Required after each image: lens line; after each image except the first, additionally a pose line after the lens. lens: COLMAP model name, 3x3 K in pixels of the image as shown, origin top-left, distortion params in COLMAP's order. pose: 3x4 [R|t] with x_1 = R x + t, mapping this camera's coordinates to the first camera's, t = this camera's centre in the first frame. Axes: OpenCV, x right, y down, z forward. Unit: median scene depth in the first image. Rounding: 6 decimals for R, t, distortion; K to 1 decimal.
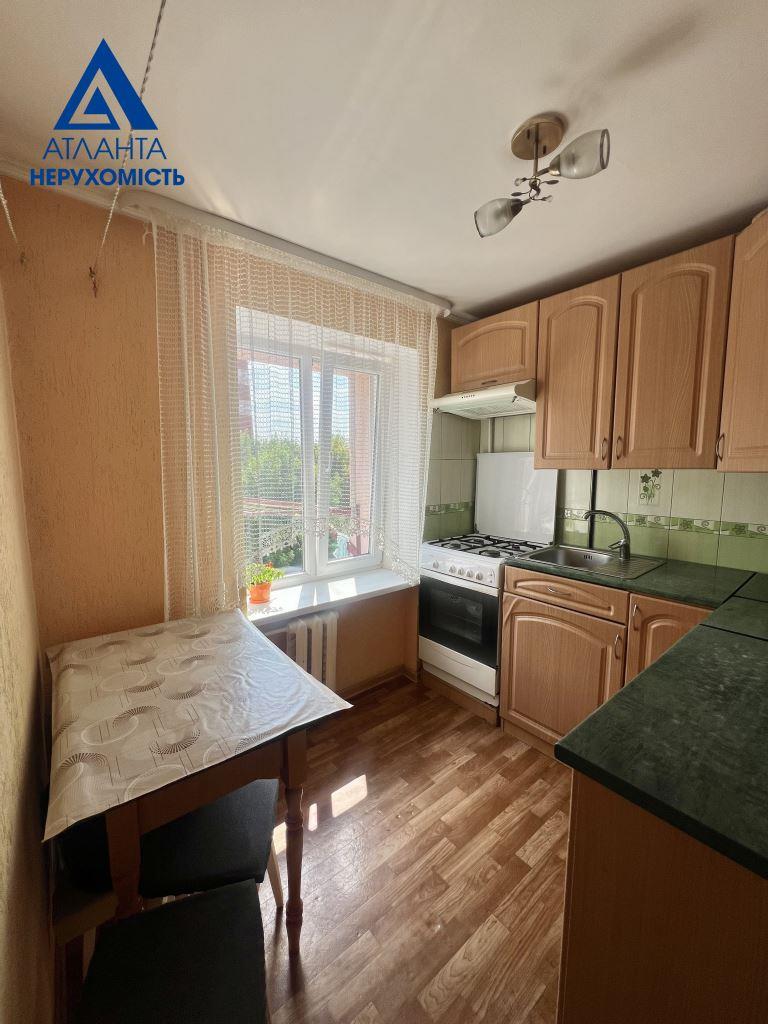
lens RADIAL K [[411.1, 0, 384.5], [0, 411.1, 509.2], [0, 0, 1]] dist [-0.001561, 0.000903]
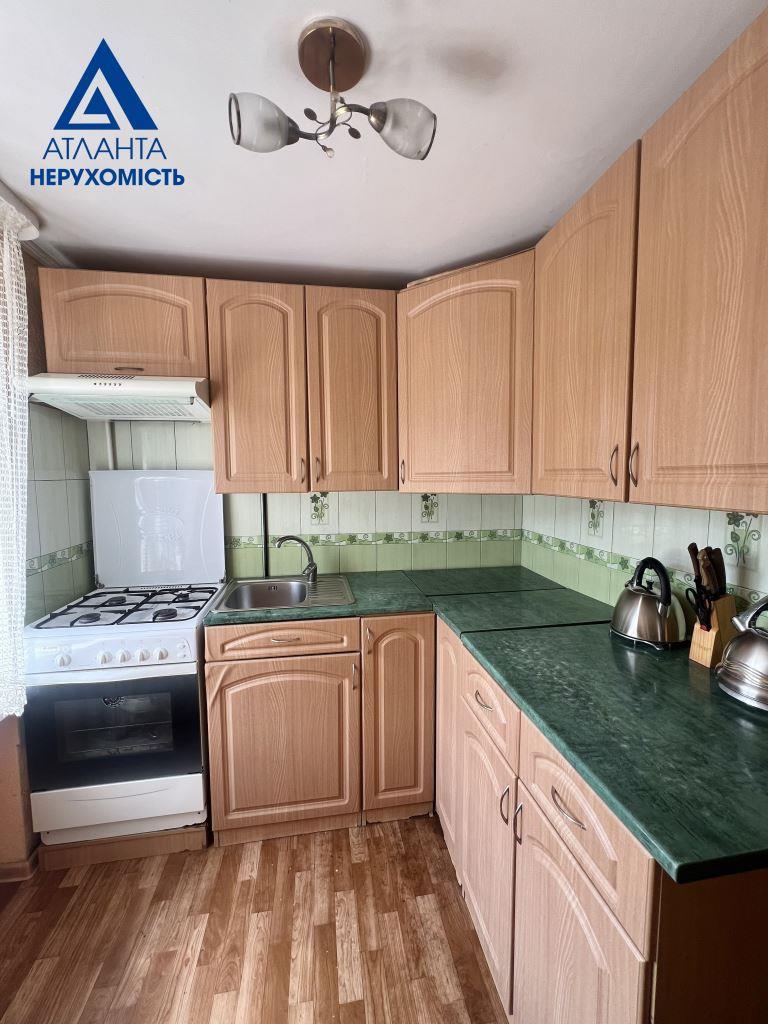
lens RADIAL K [[411.1, 0, 382.6], [0, 411.1, 512.0], [0, 0, 1]] dist [-0.001561, 0.000903]
pose [[0.500075, -0.078039, 0.862459, -0.165846], [0.097066, 0.994706, 0.033724, -0.062364], [-0.860525, 0.066851, 0.505003, 0.354684]]
